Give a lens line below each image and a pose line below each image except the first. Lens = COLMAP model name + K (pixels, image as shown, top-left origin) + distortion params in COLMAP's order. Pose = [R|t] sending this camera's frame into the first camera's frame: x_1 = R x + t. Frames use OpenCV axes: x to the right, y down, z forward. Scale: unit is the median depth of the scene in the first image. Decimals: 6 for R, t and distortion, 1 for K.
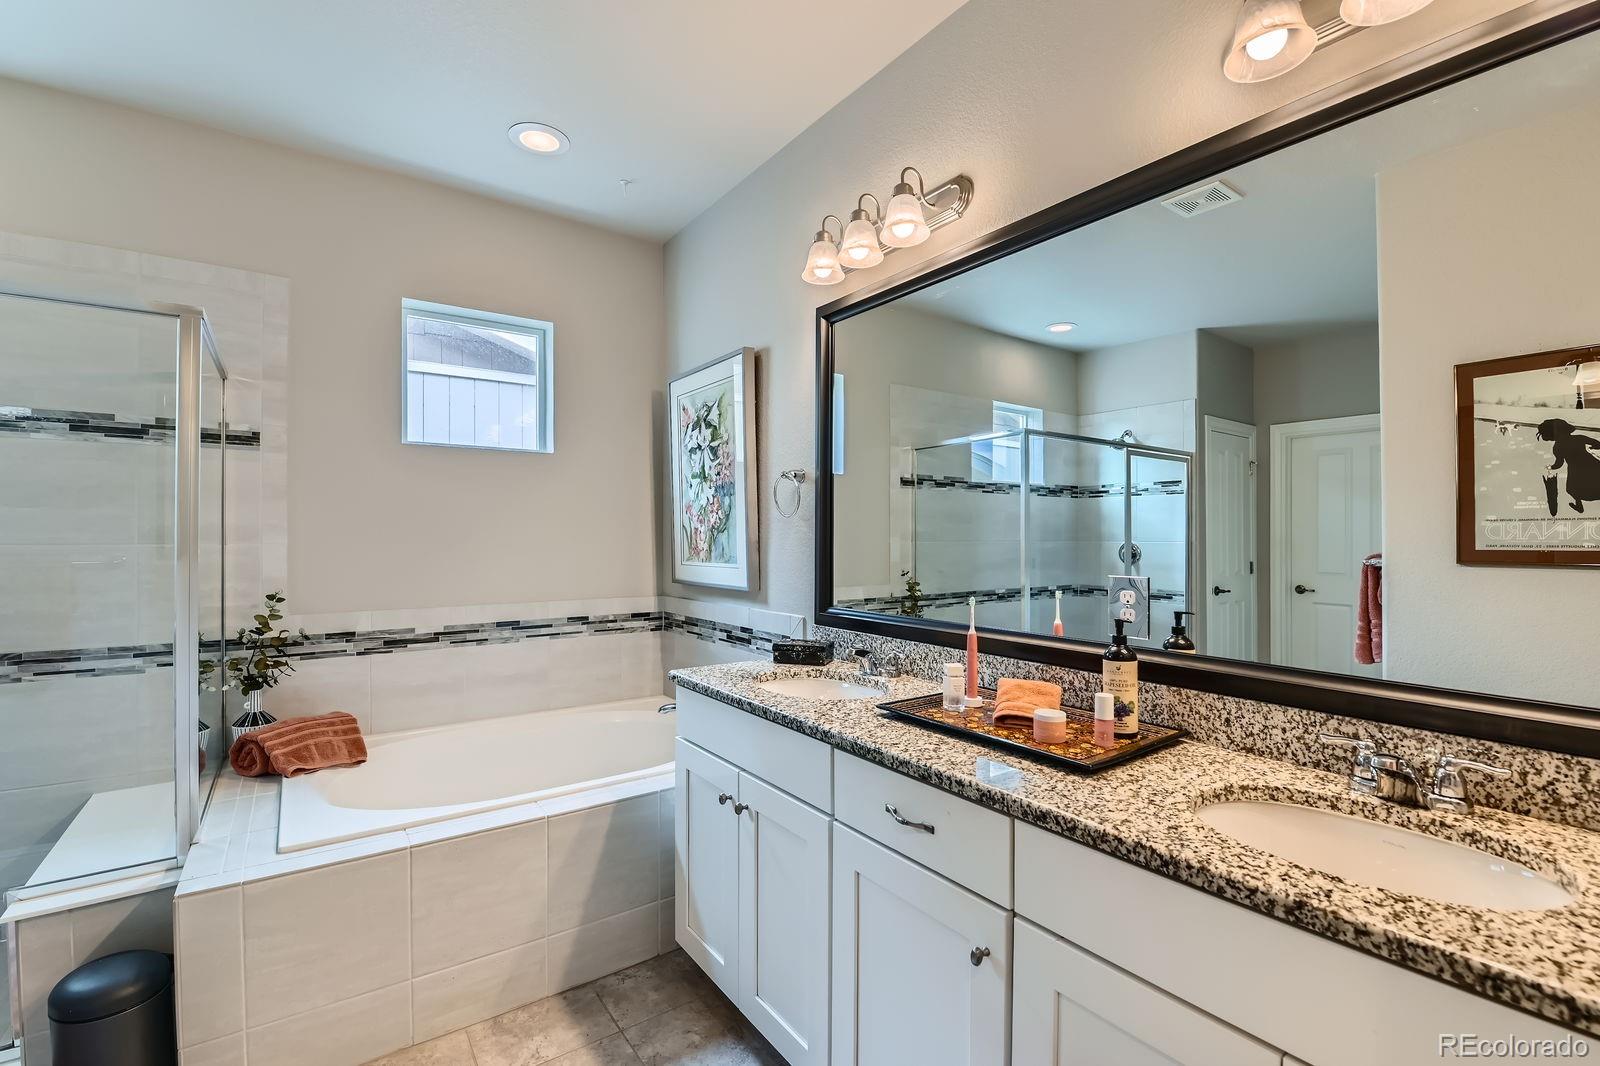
lens RADIAL K [[696.8, 0, 808.7], [0, 696.8, 535.7], [0, 0, 1]] dist [-0.001869, -0.010404]
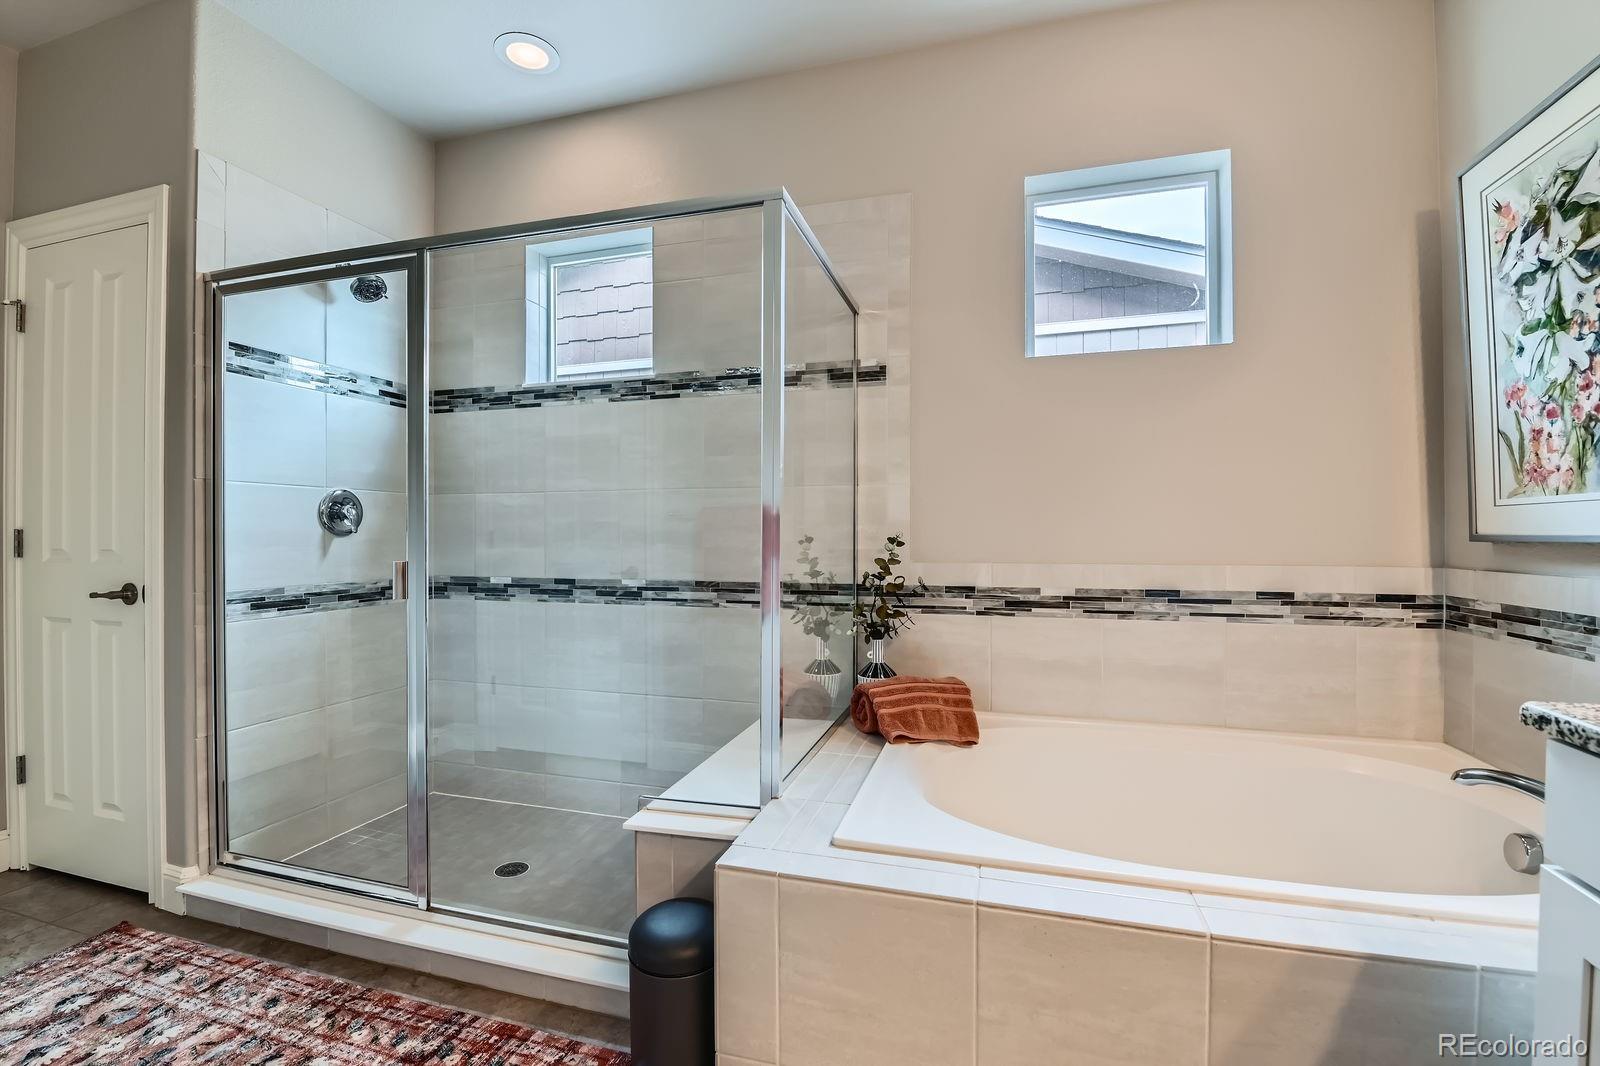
lens RADIAL K [[696.8, 0, 808.7], [0, 696.8, 535.7], [0, 0, 1]] dist [-0.001869, -0.010404]
pose [[0.615936, 0.002796, -0.787791, -0.117240], [0.004133, 0.999968, 0.006780, 0.074748], [0.787785, -0.007433, 0.615905, 0.342115]]
